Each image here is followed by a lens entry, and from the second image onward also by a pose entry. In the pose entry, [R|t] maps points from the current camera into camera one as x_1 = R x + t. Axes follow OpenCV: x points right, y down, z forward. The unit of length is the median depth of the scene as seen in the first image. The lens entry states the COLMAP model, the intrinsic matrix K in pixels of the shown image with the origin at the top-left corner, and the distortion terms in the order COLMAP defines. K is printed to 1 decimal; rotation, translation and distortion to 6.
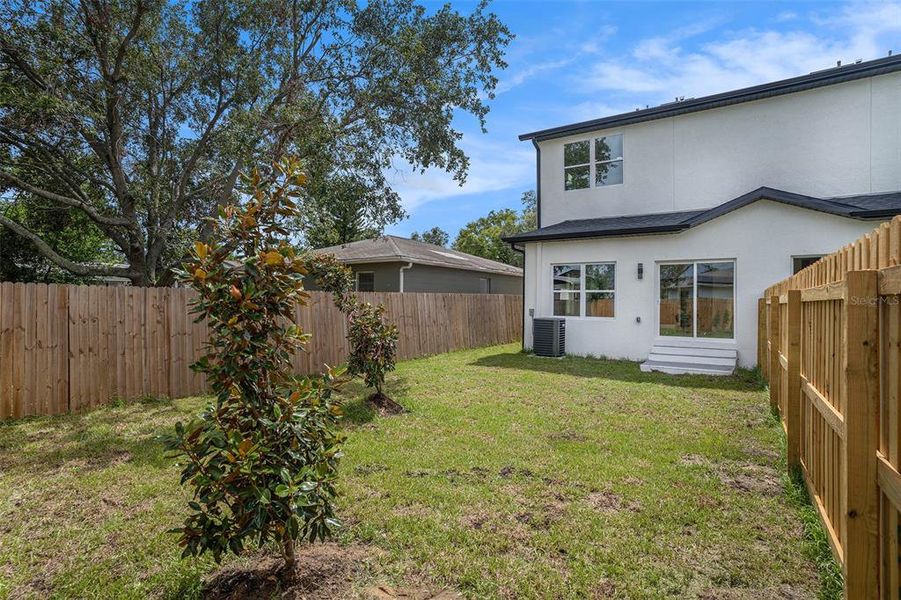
lens RADIAL K [[439.6, 0, 446.6], [0, 439.6, 295.9], [0, 0, 1]] dist [-0.005731, -0.000339]
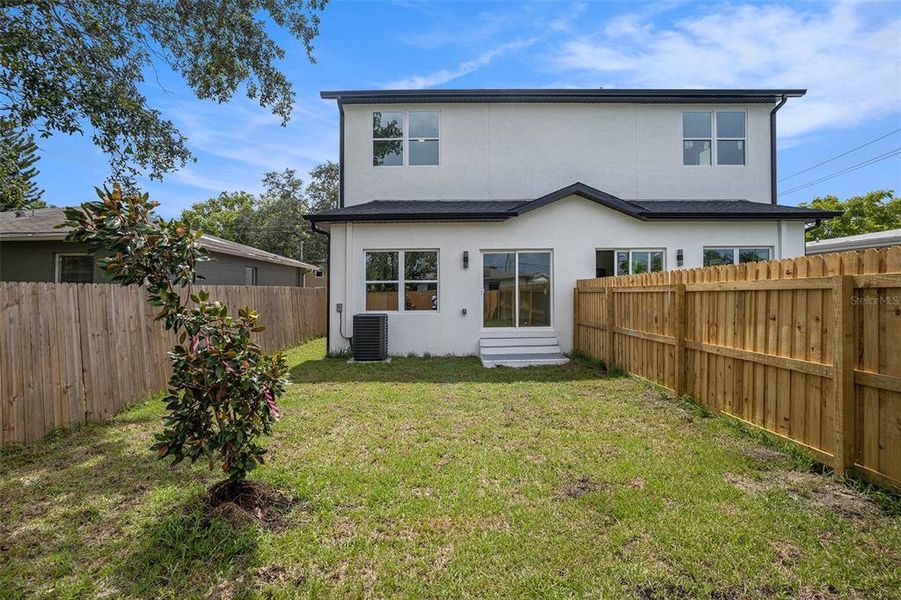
lens RADIAL K [[445.4, 0, 450.4], [0, 445.4, 278.4], [0, 0, 1]] dist [-0.004644, -0.000286]
pose [[0.825831, 0.003593, 0.563906, -0.117817], [0.011700, 0.999655, -0.023504, 0.005376], [-0.563796, 0.026008, 0.825505, 0.226740]]
